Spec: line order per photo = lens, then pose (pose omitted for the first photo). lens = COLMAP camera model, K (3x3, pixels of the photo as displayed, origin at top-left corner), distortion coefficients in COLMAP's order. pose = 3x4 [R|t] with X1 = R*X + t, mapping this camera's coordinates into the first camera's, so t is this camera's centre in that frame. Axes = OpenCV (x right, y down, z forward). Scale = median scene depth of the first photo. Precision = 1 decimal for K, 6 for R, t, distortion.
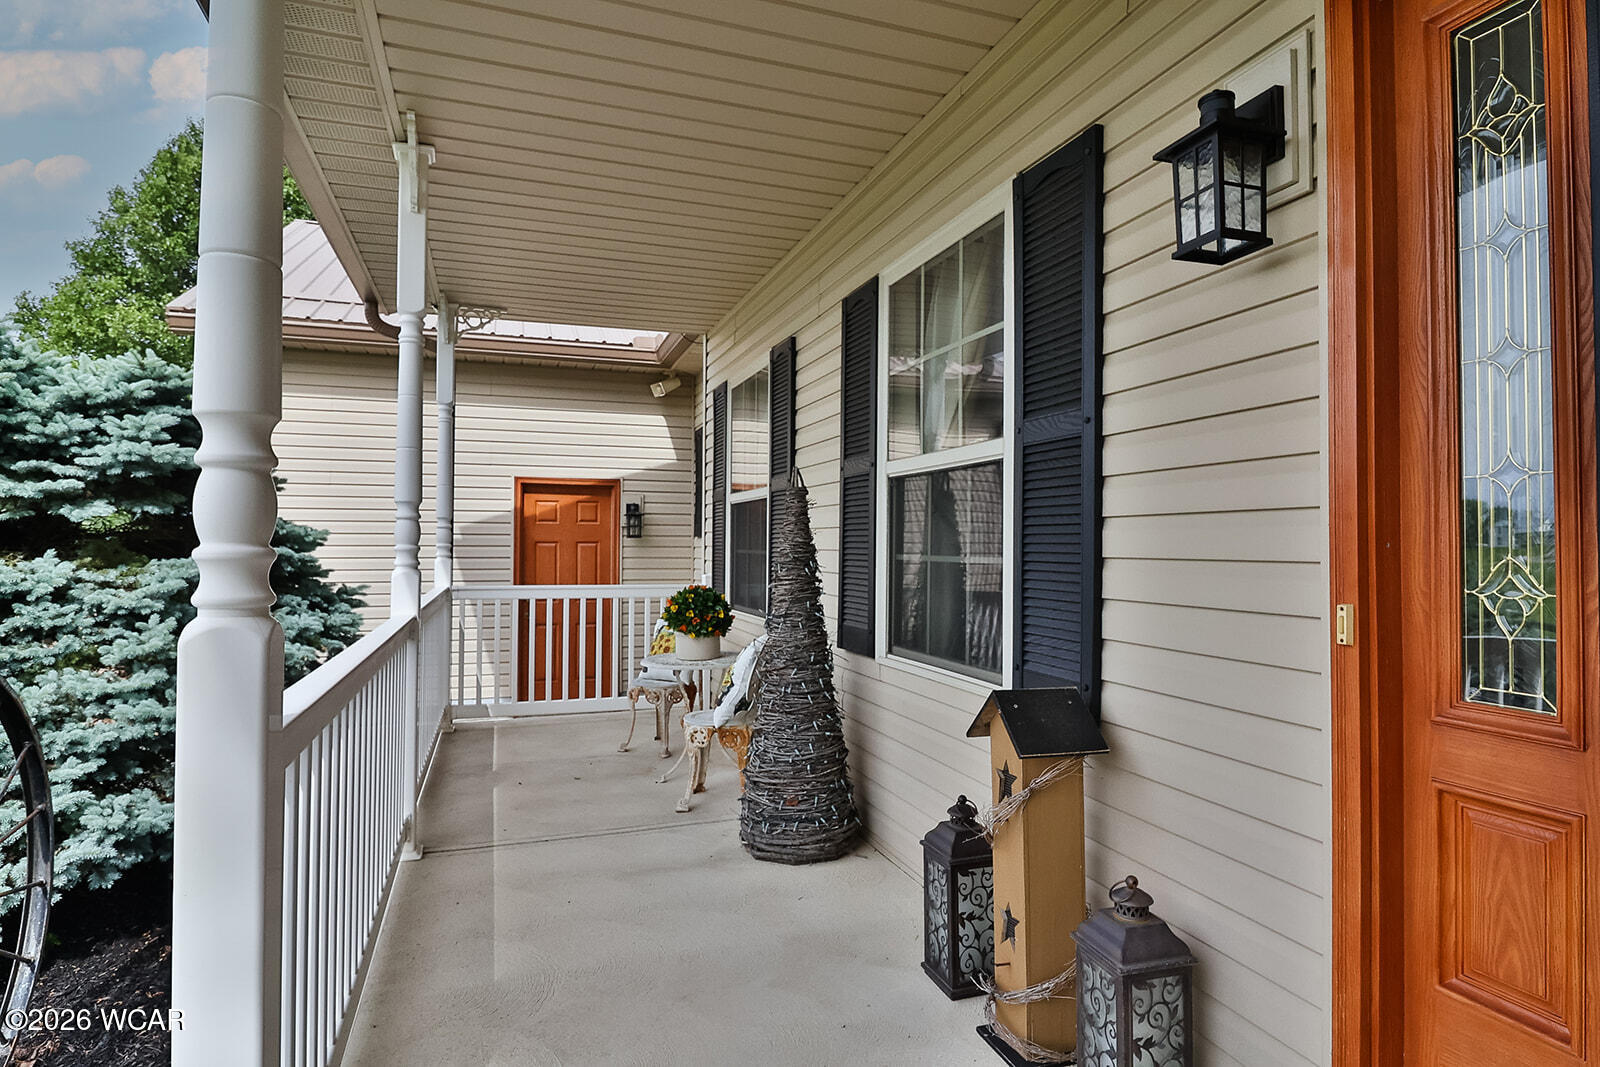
lens RADIAL K [[841.1, 0, 799.6], [0, 841.1, 528.5], [0, 0, 1]] dist [0.012748, -0.013026]
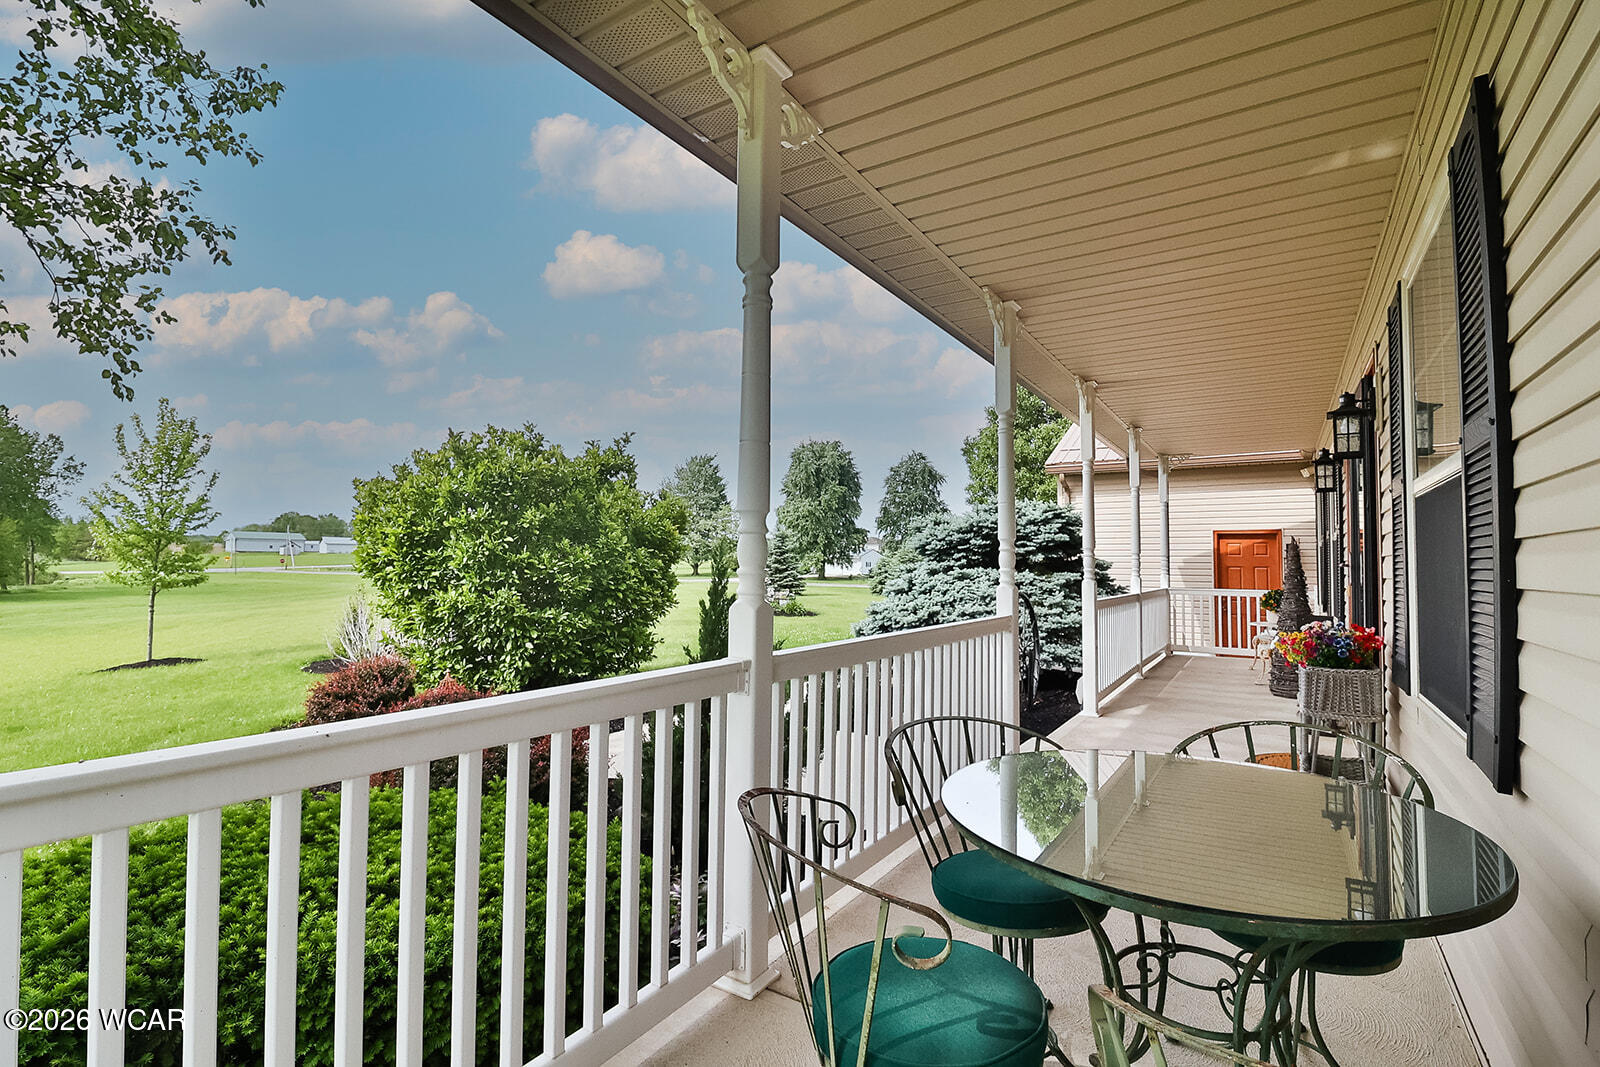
lens RADIAL K [[745.1, 0, 804.0], [0, 745.1, 535.1], [0, 0, 1]] dist [0.011283, -0.004681]
pose [[0.606464, -0.033218, -0.794417, 0.760365], [0.011836, 0.999393, -0.032753, -0.019634], [0.795023, 0.010461, 0.606489, -1.251519]]
